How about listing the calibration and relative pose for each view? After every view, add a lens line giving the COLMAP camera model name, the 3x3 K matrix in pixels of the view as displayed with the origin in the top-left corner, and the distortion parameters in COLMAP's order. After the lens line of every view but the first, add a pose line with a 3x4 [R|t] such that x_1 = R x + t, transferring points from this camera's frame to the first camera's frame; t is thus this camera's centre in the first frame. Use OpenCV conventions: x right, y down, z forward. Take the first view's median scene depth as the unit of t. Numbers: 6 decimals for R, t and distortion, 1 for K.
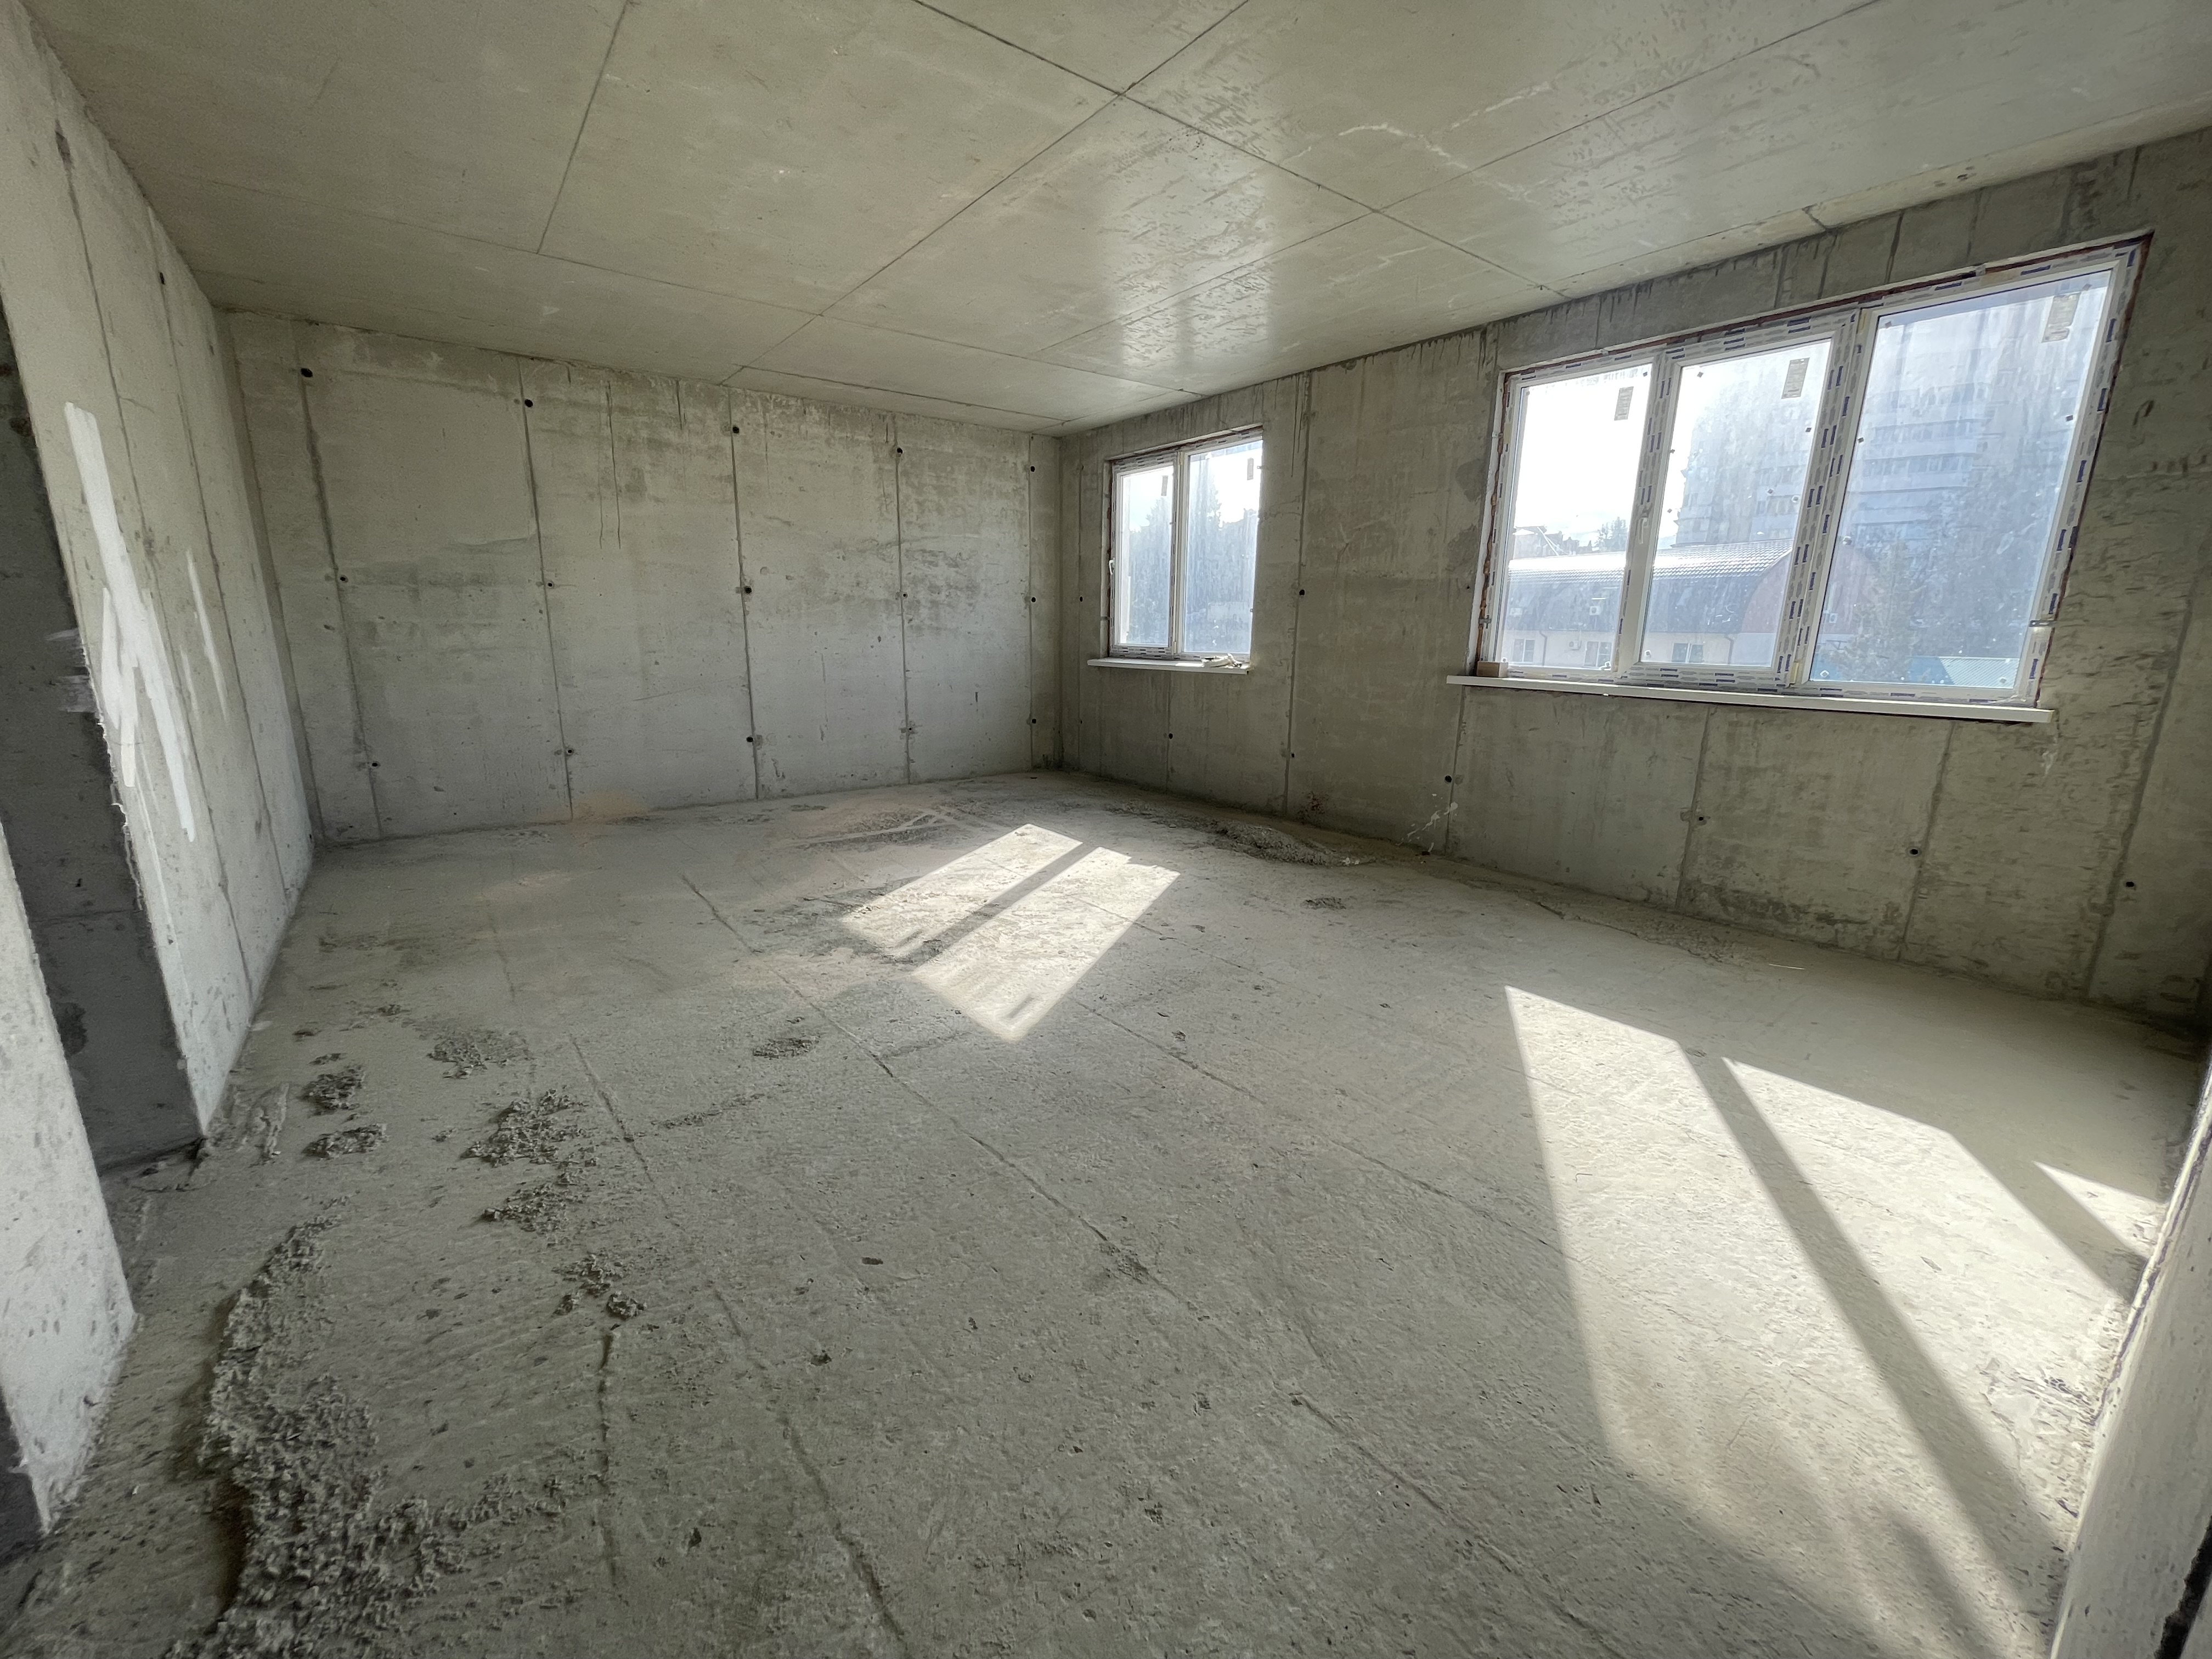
lens RADIAL K [[887.2, 0, 1092.4], [0, 887.2, 831.5], [0, 0, 1]] dist [-0.005342, 0.000764]
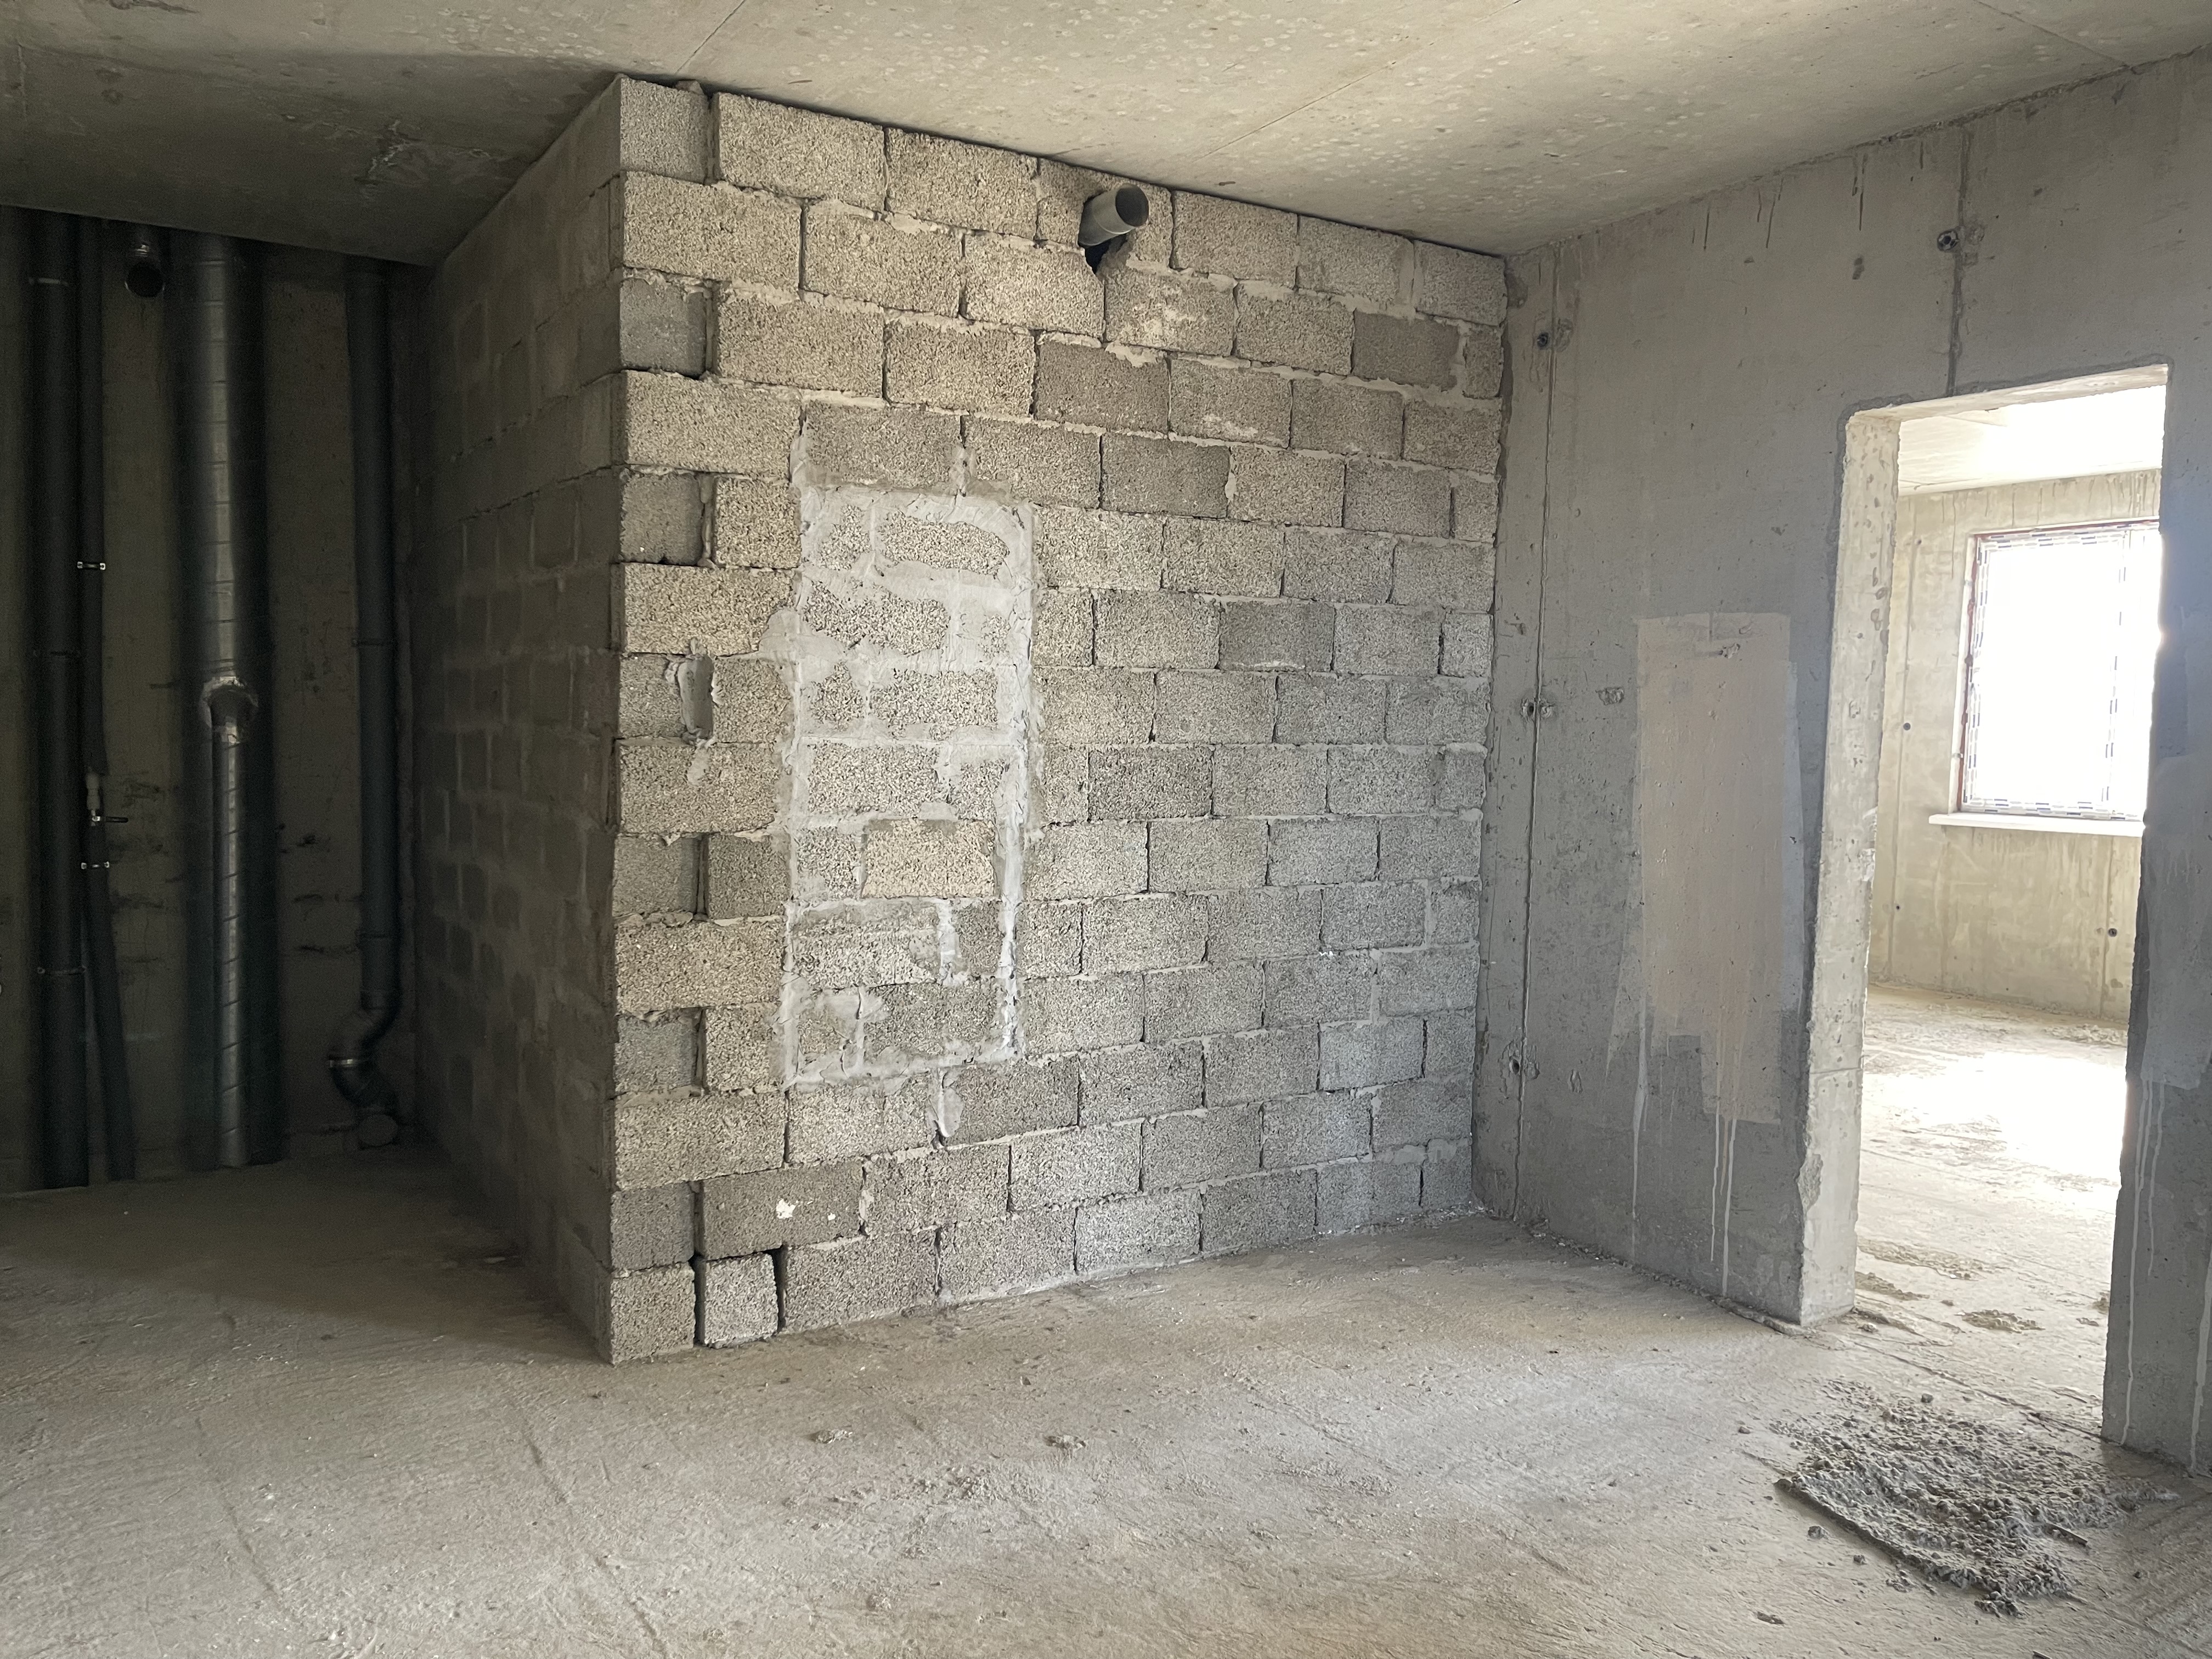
lens RADIAL K [[1669.9, 0, 1105.2], [0, 1669.9, 824.3], [0, 0, 1]] dist [0.043572, -0.041879]
pose [[0.995599, 0.024278, -0.090520, -0.530675], [-0.039274, 0.985045, -0.167760, 0.052316], [0.085093, 0.170577, 0.981663, -0.312013]]
